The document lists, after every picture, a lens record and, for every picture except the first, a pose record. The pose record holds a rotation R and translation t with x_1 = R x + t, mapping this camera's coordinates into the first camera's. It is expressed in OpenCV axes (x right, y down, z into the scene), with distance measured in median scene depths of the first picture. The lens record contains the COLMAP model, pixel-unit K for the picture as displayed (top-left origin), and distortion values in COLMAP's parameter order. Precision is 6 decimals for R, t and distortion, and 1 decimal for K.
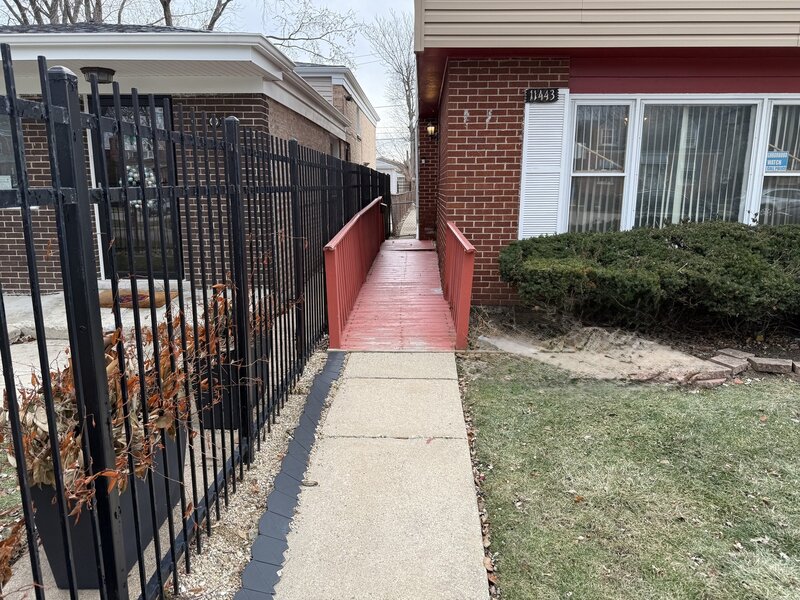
lens RADIAL K [[564.3, 0, 400.0], [0, 564.3, 300.0], [0, 0, 1]] dist [0.118342, -0.154283]
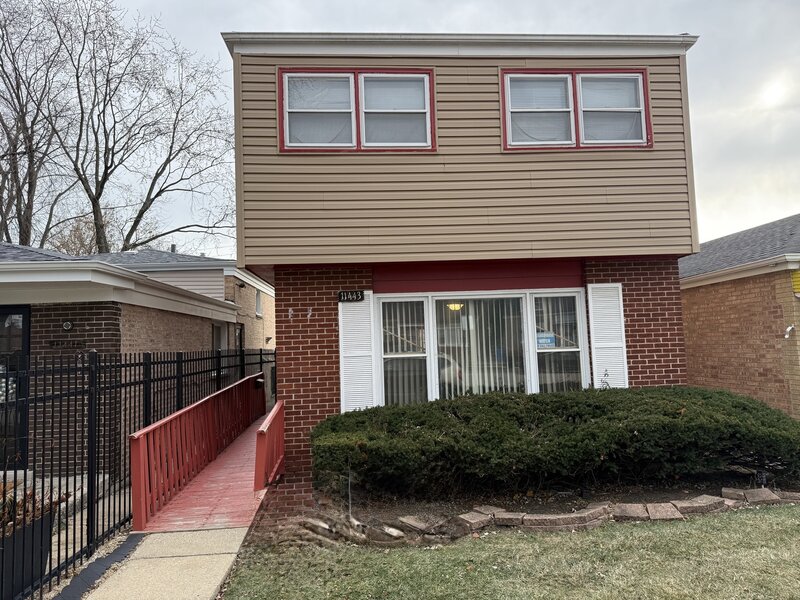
lens RADIAL K [[564.3, 0, 400.0], [0, 564.3, 300.0], [0, 0, 1]] dist [0.118342, -0.154283]
pose [[0.994797, -0.030462, 0.097221, 0.231345], [0.056077, 0.960414, -0.272873, -0.007608], [-0.085060, 0.276905, 0.957125, -0.178593]]
